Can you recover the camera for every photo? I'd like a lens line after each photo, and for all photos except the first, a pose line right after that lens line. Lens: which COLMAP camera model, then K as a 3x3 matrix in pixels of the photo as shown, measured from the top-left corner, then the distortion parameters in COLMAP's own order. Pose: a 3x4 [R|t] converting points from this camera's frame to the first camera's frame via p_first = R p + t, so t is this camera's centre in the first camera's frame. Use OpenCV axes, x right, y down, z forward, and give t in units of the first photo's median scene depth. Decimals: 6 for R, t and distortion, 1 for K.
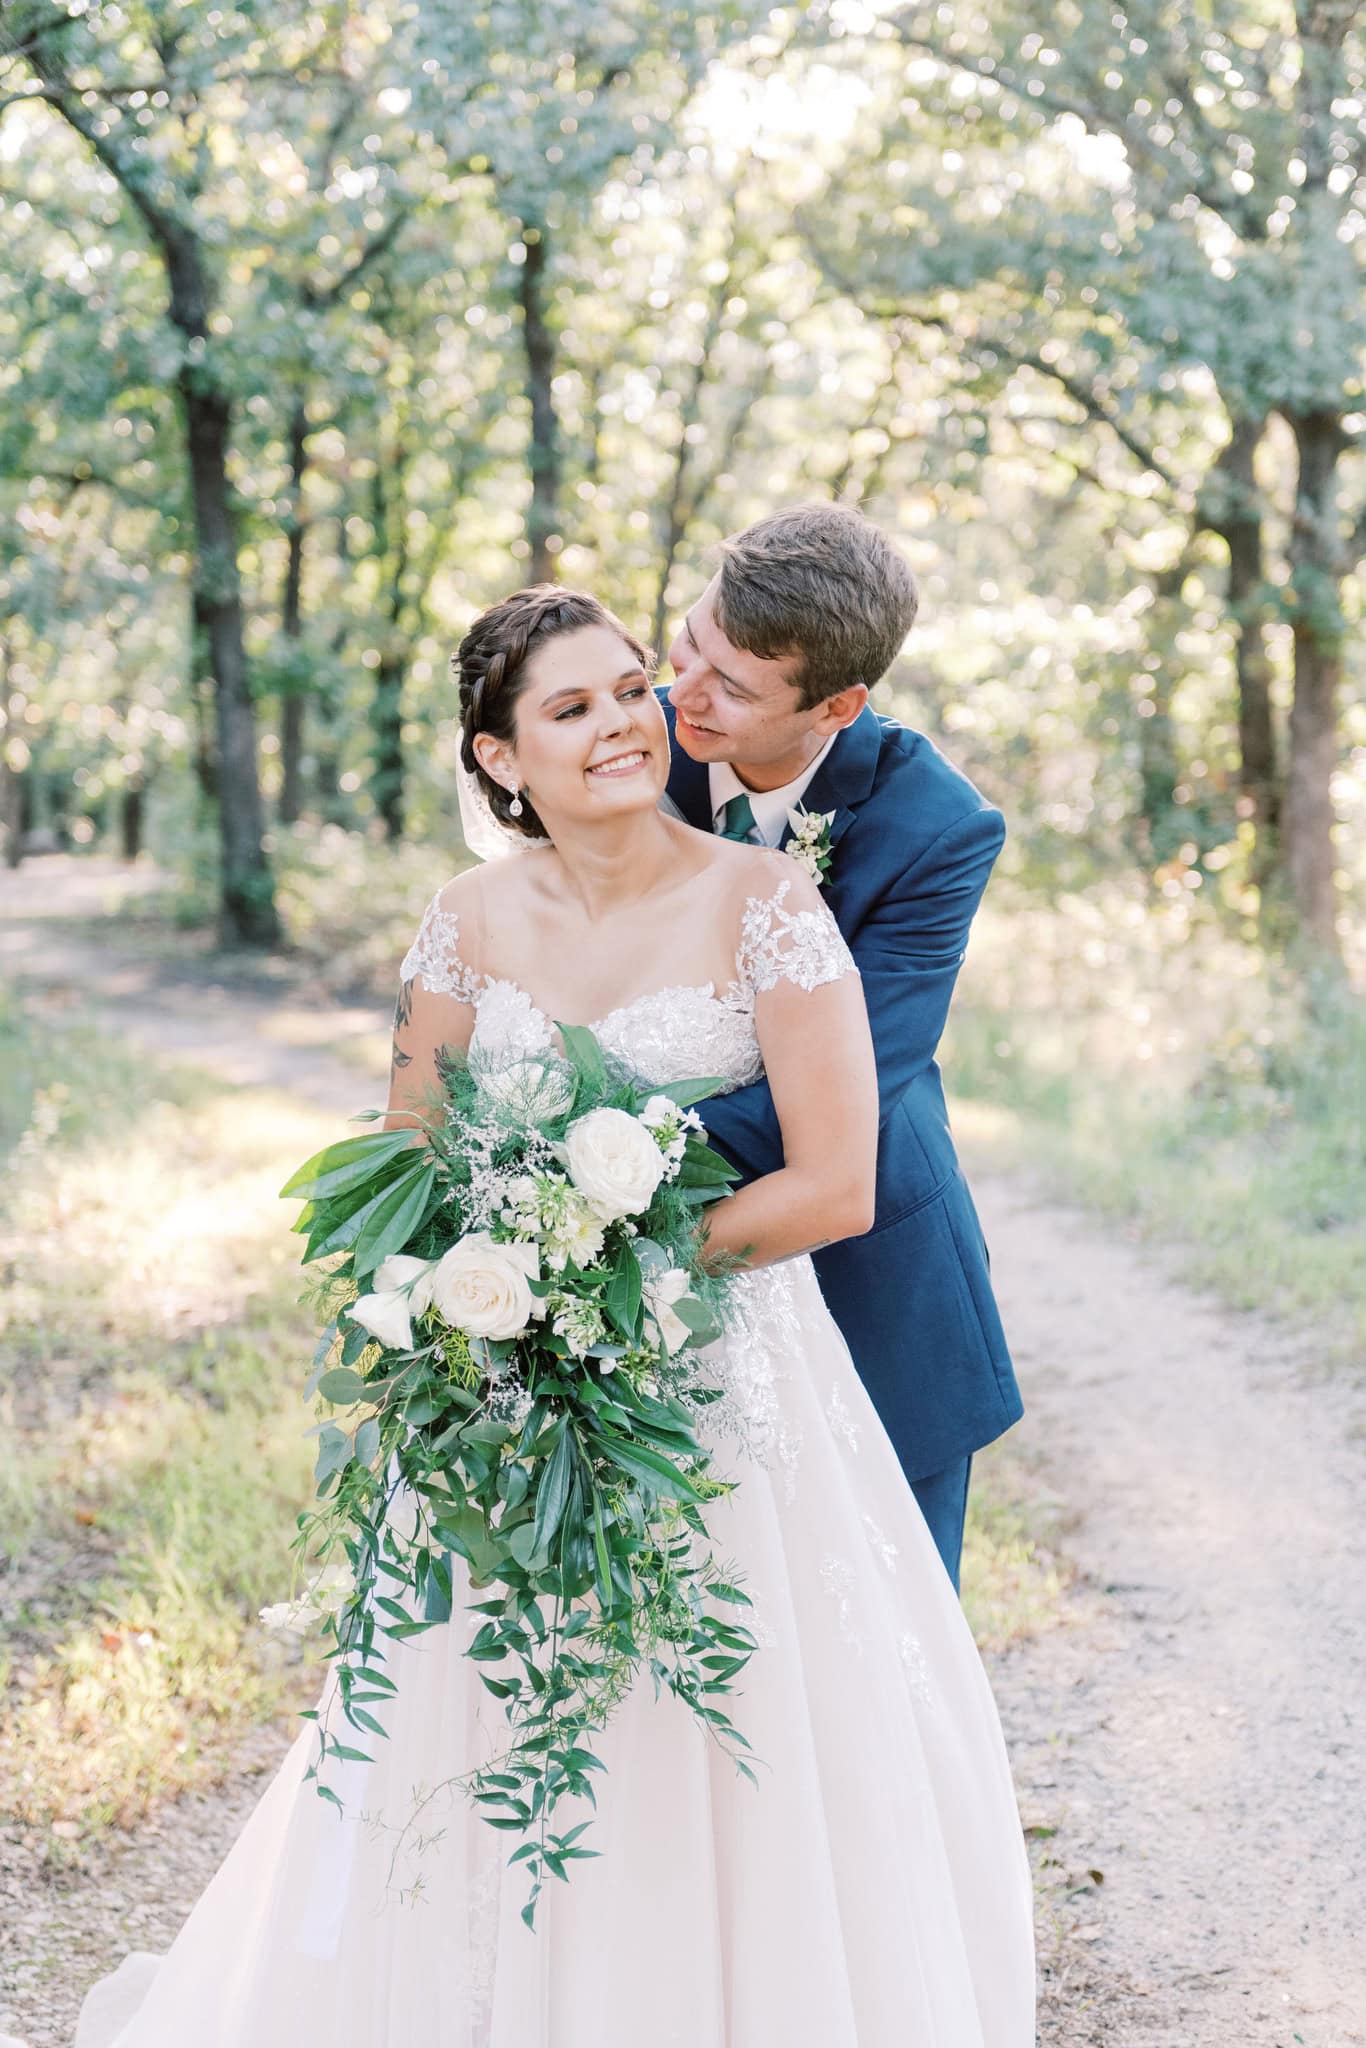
lens RADIAL K [[3703.4, 0, 683.0], [0, 3703.4, 1024.0], [0, 0, 1]] dist [-0.033461, -0.056021]
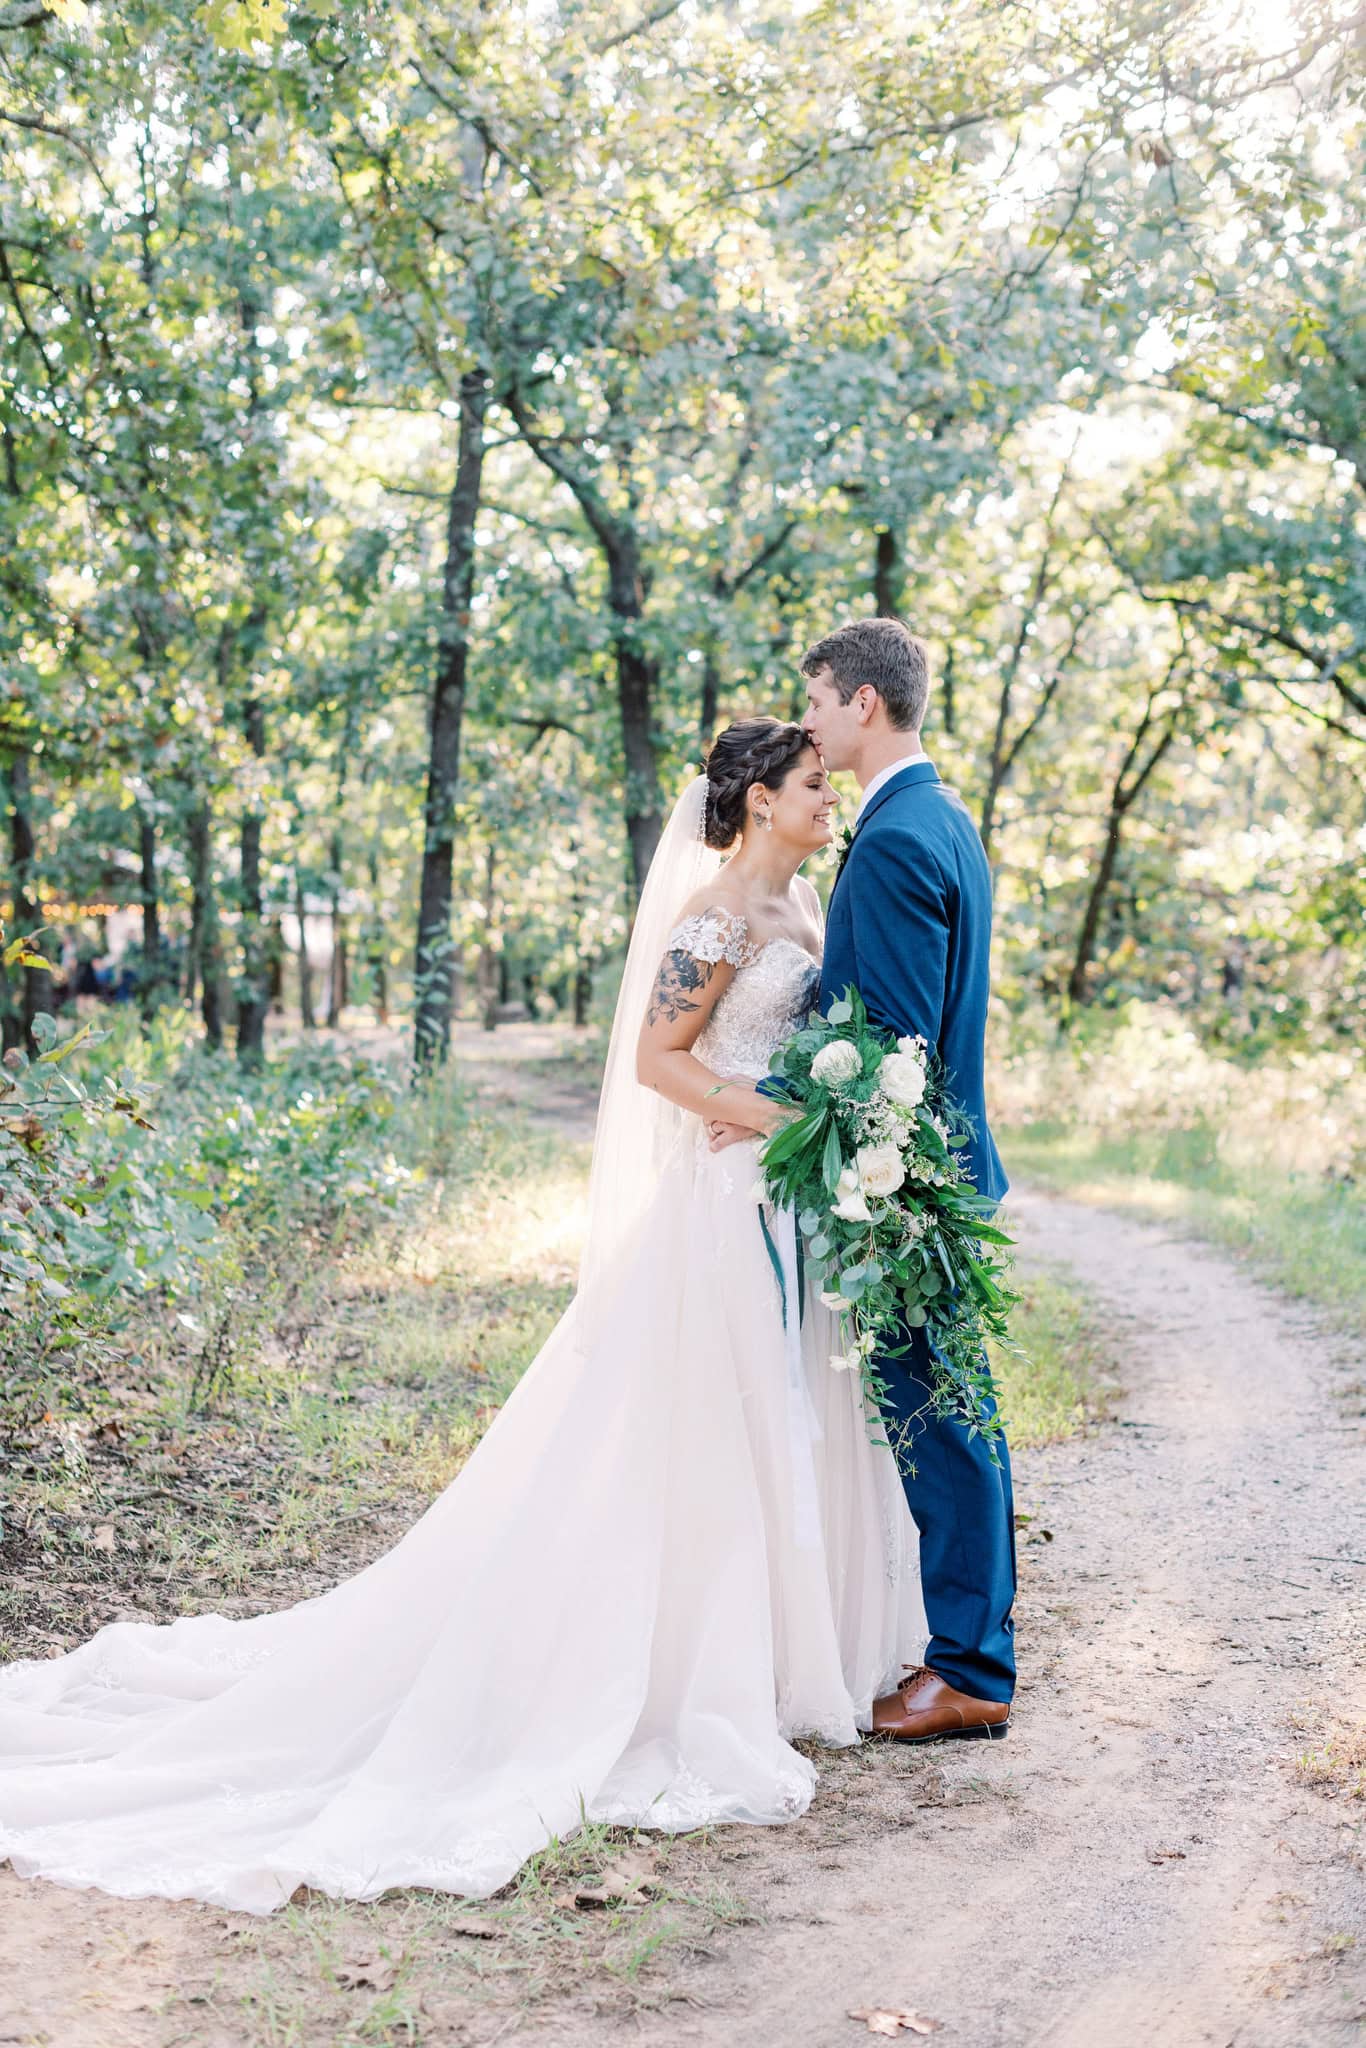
lens RADIAL K [[3703.4, 0, 683.0], [0, 3703.4, 1024.0], [0, 0, 1]] dist [-0.033461, -0.056021]
pose [[0.989593, 0.016499, -0.142943, 0.075590], [-0.026916, 0.997095, -0.071248, 0.050889], [0.141353, 0.074354, 0.987163, -0.280288]]
